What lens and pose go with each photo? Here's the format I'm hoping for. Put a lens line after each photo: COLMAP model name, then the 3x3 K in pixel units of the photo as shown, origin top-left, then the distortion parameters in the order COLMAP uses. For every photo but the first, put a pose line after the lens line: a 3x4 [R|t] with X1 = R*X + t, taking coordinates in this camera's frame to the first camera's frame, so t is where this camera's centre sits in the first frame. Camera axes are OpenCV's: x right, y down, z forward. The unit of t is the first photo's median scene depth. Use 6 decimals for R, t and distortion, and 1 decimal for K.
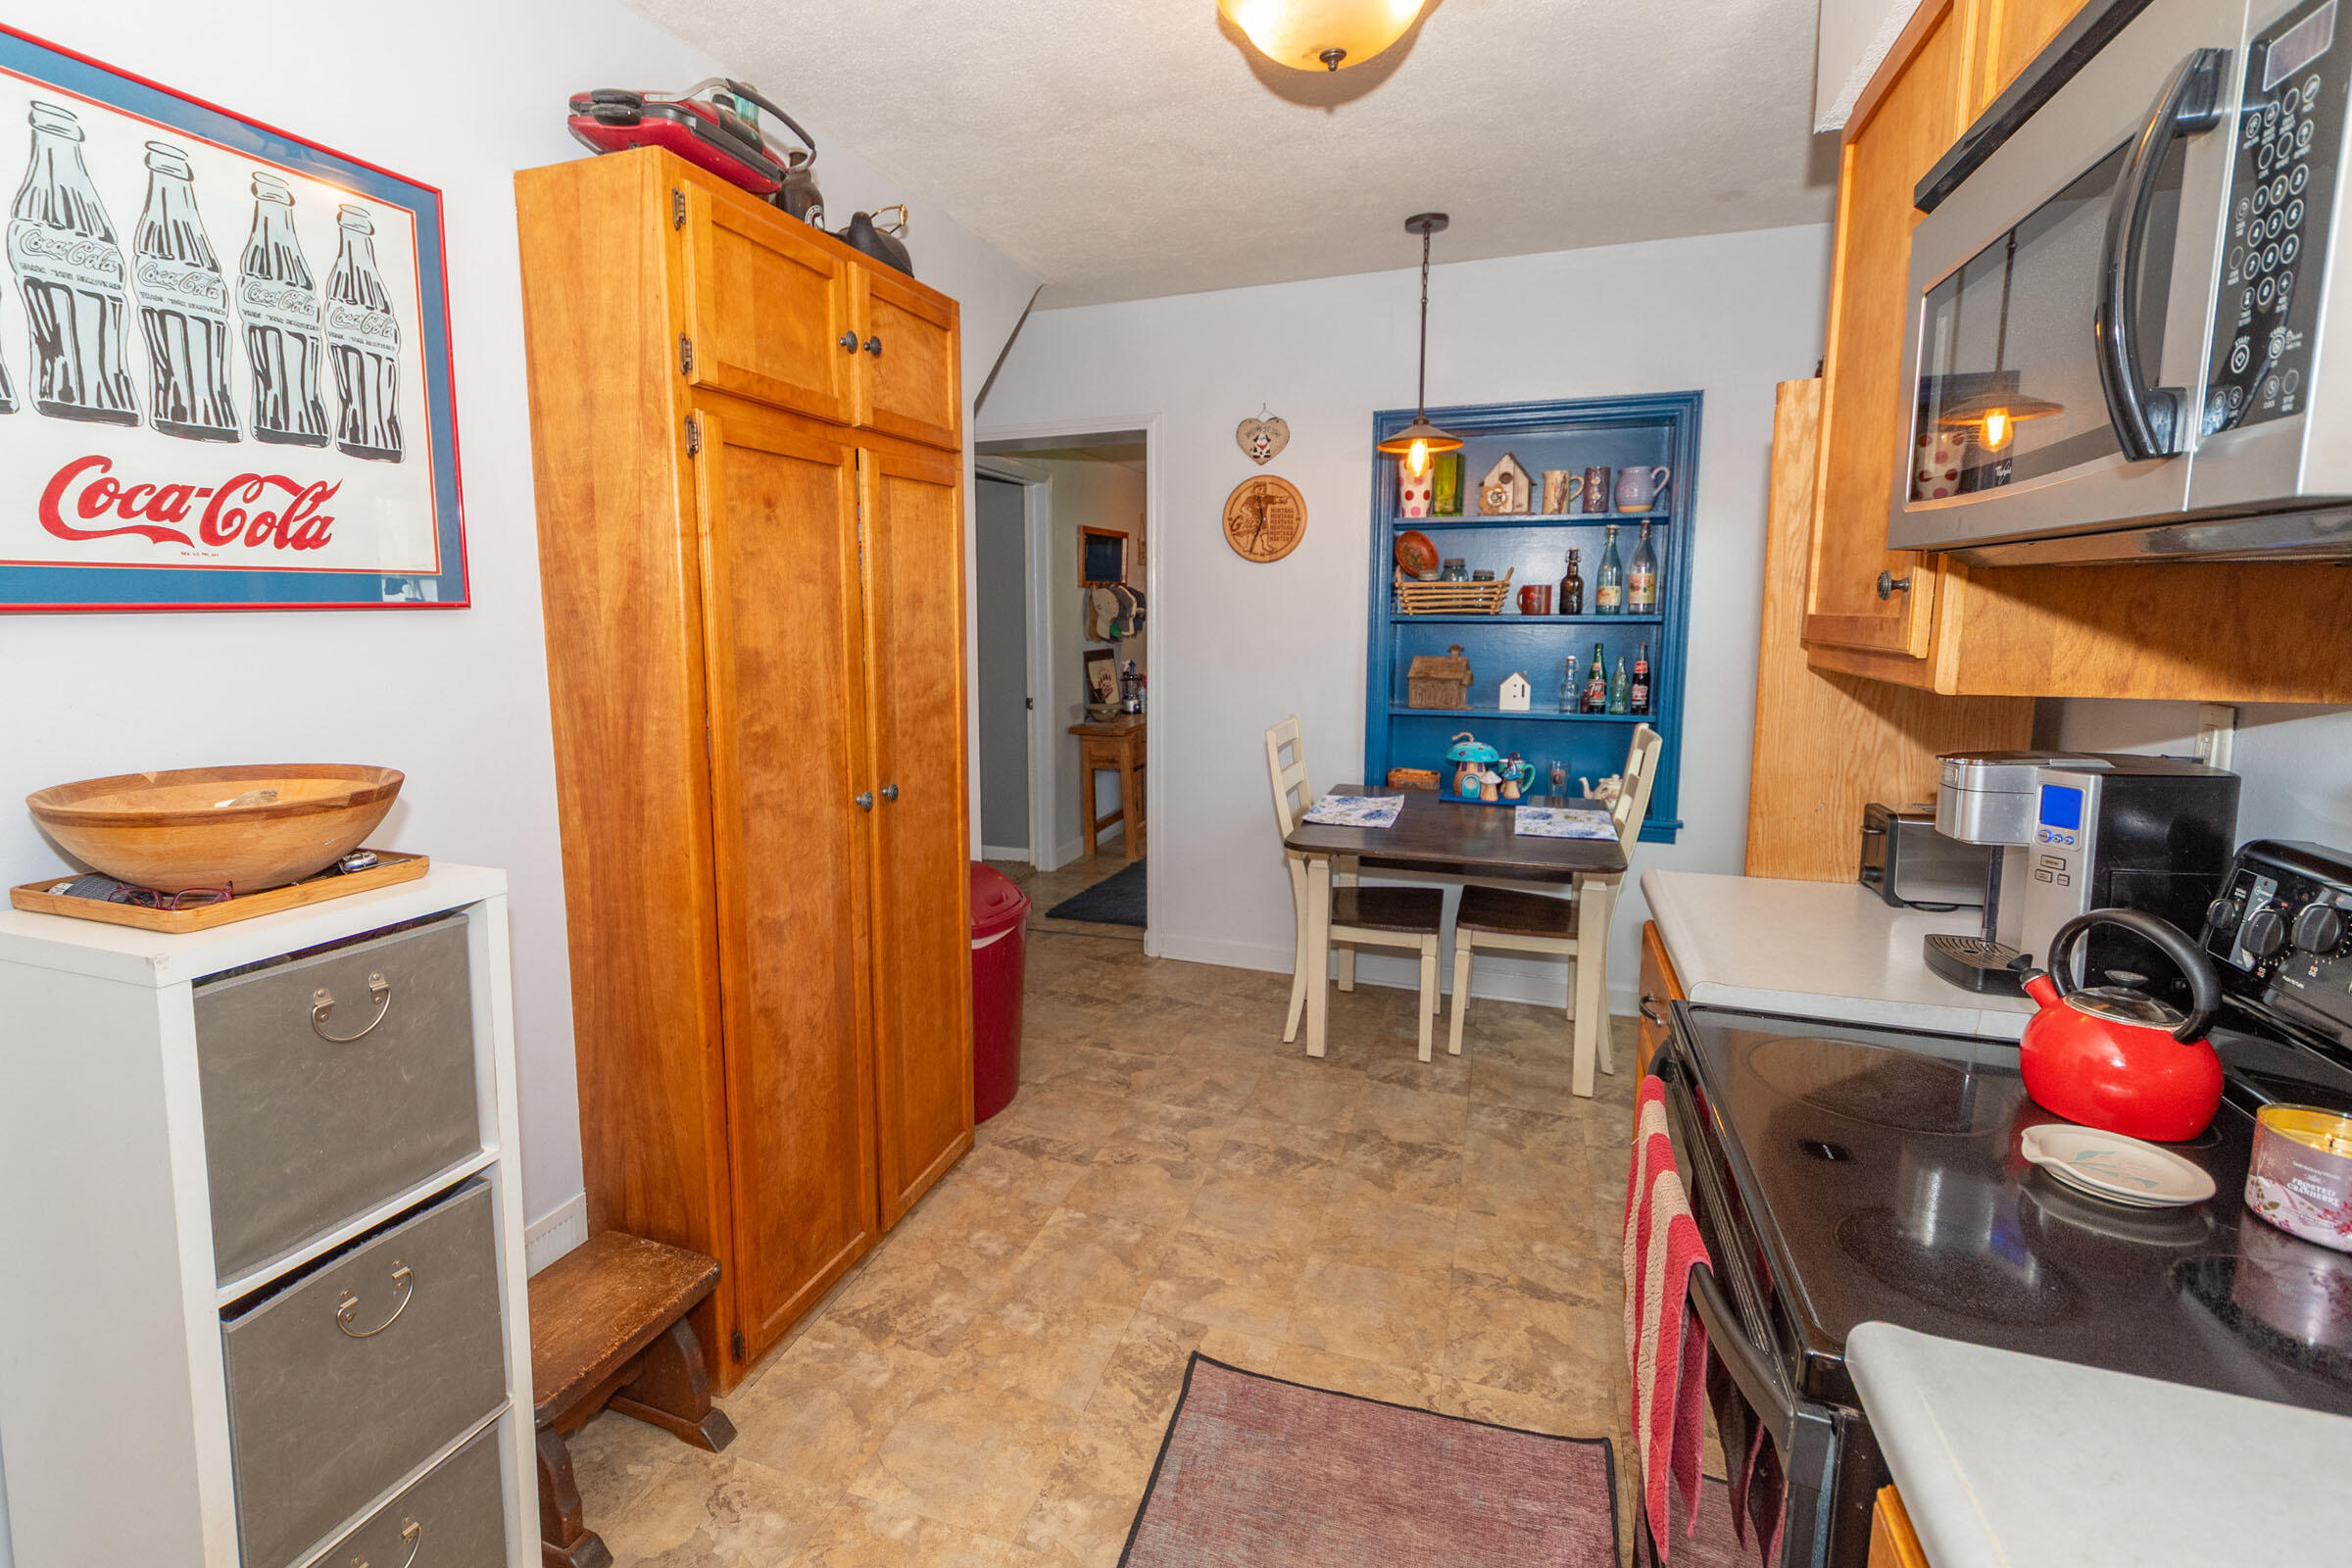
lens RADIAL K [[1101.4, 0, 1096.9], [0, 1101.4, 748.9], [0, 0, 1]] dist [-0.003035, 0.000114]
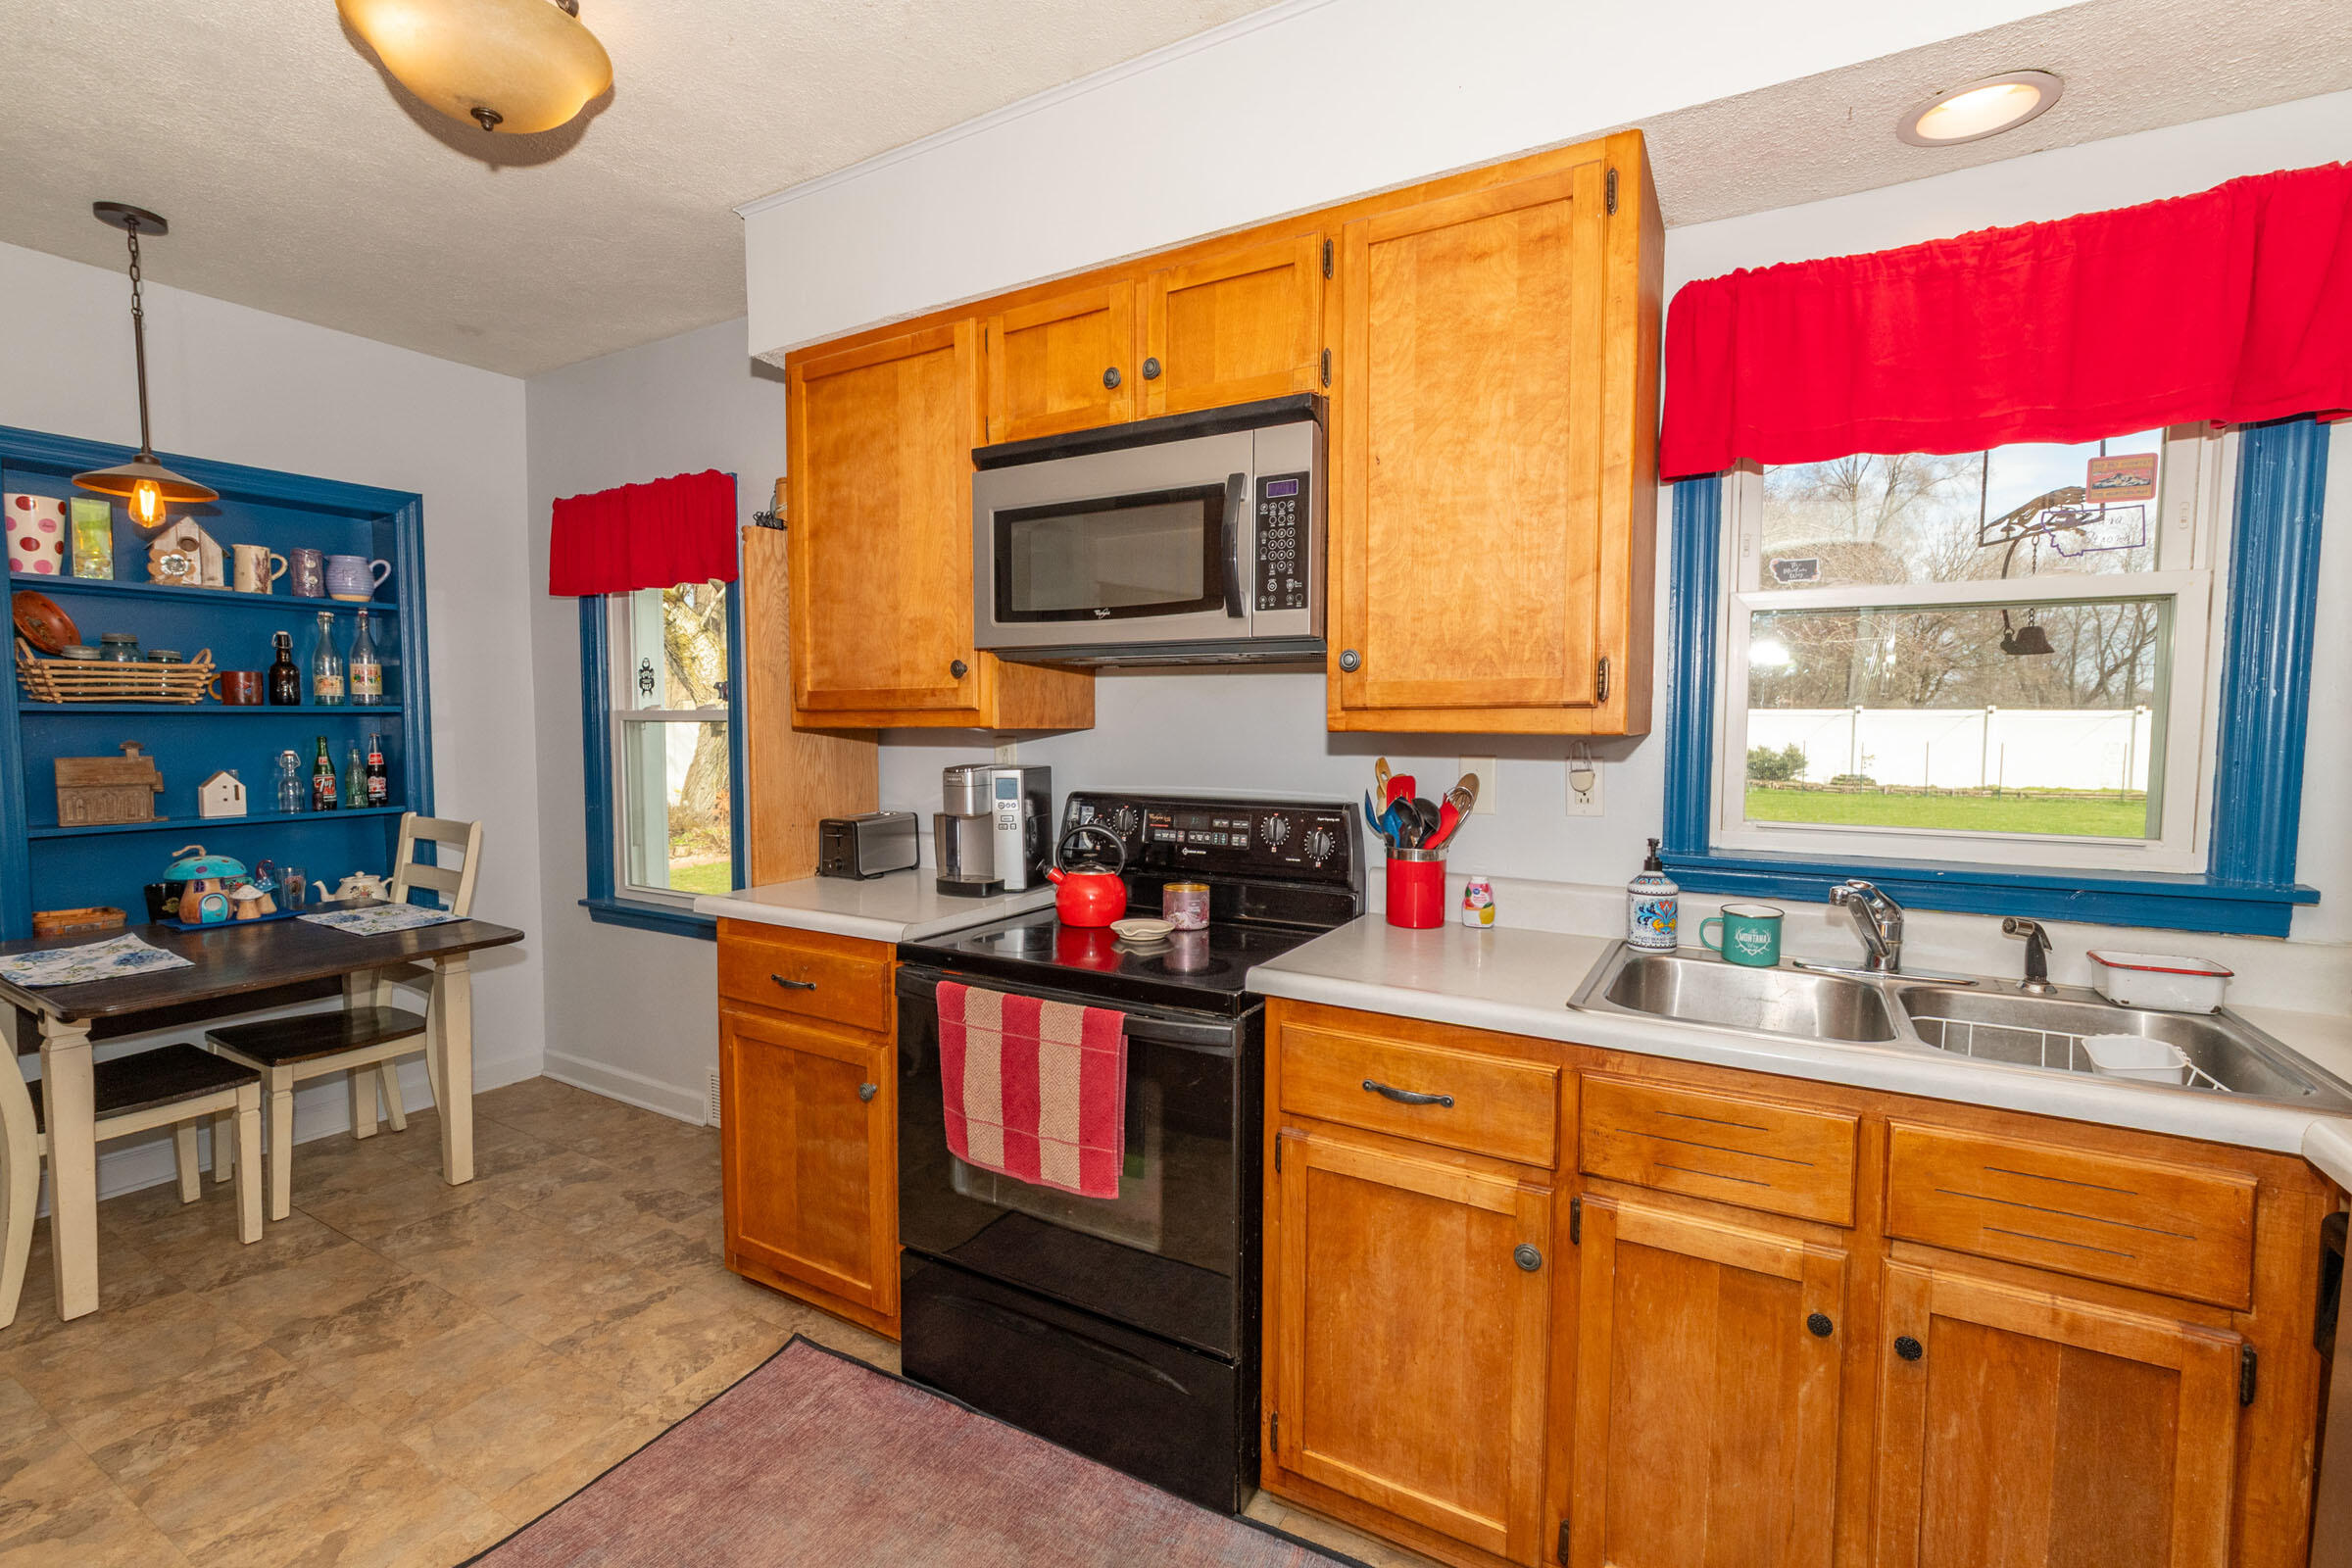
lens RADIAL K [[1034.1, 0, 1162.1], [0, 1034.1, 781.8], [0, 0, 1]] dist [0.000363, 0.001021]
pose [[0.172061, -0.058142, 0.983369, -0.325294], [0.129835, 0.990887, 0.035869, 0.005004], [-0.976493, 0.121504, 0.178041, 0.162343]]
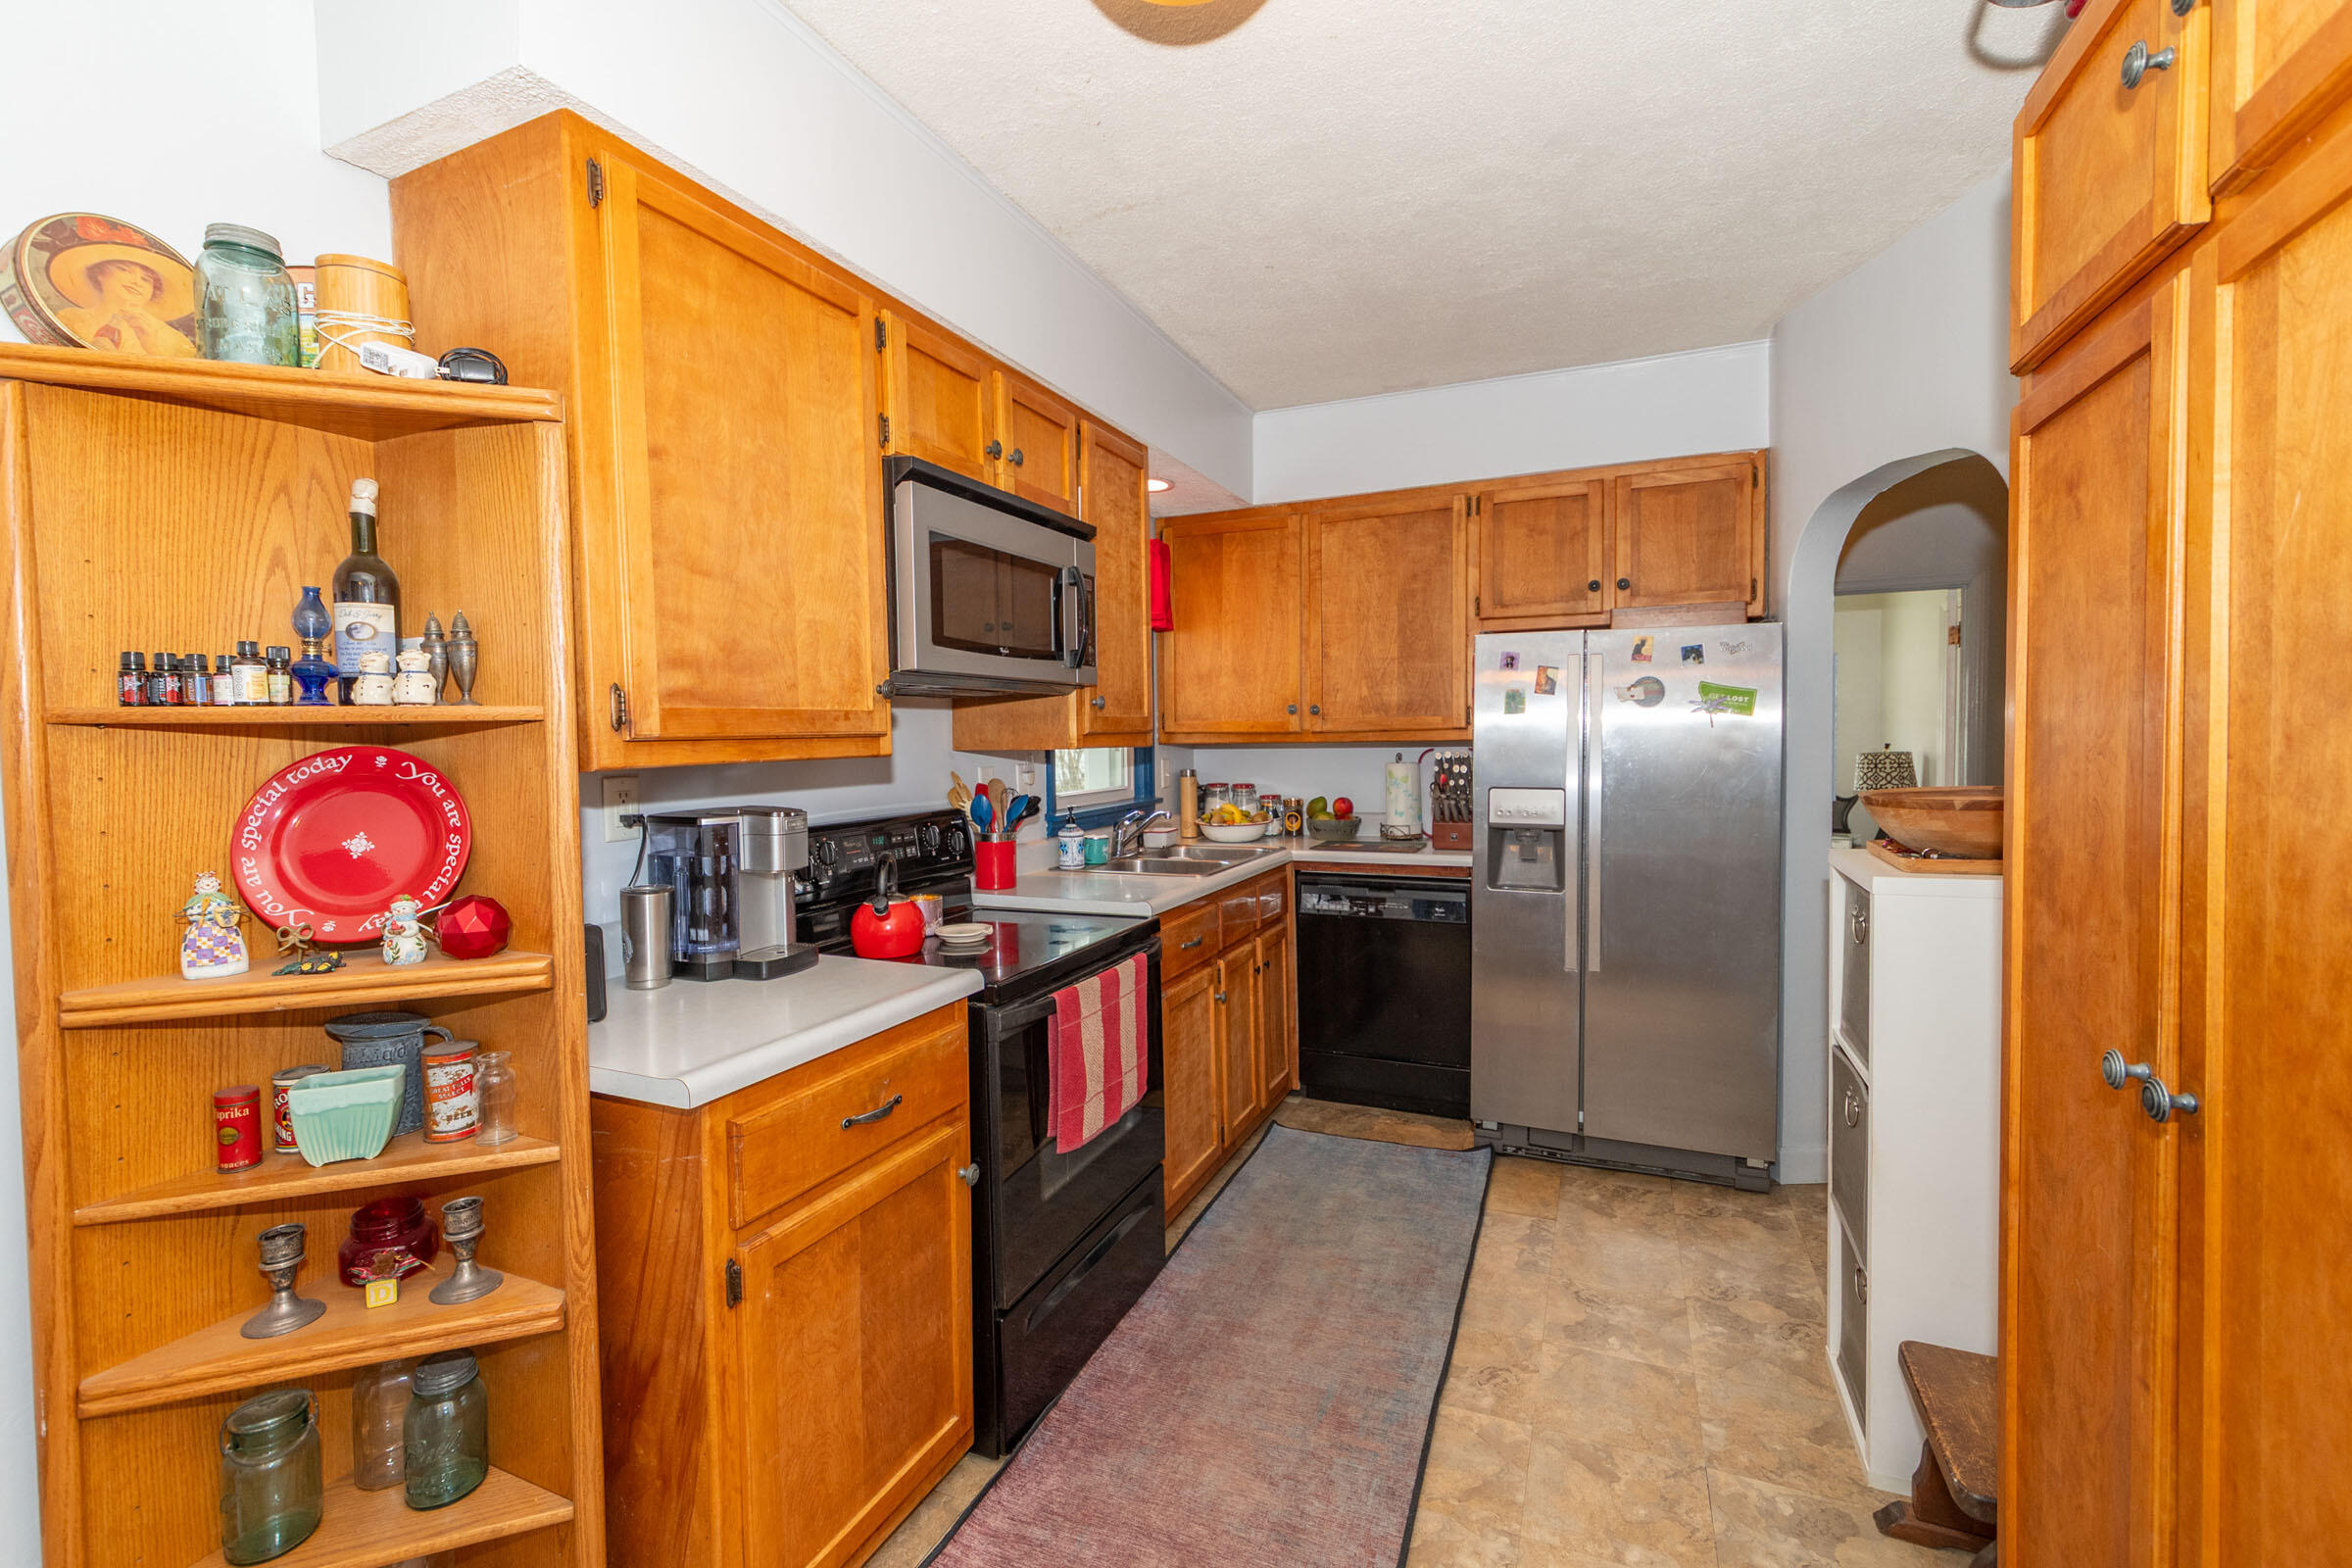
lens RADIAL K [[1034.1, 0, 1170.1], [0, 1034.1, 772.9], [0, 0, 1]] dist [0.000363, 0.001021]
pose [[-0.998660, 0.015222, 0.049471, 0.096291], [0.023477, 0.985017, 0.170852, -0.103633], [-0.046129, 0.171785, -0.984054, 0.931901]]
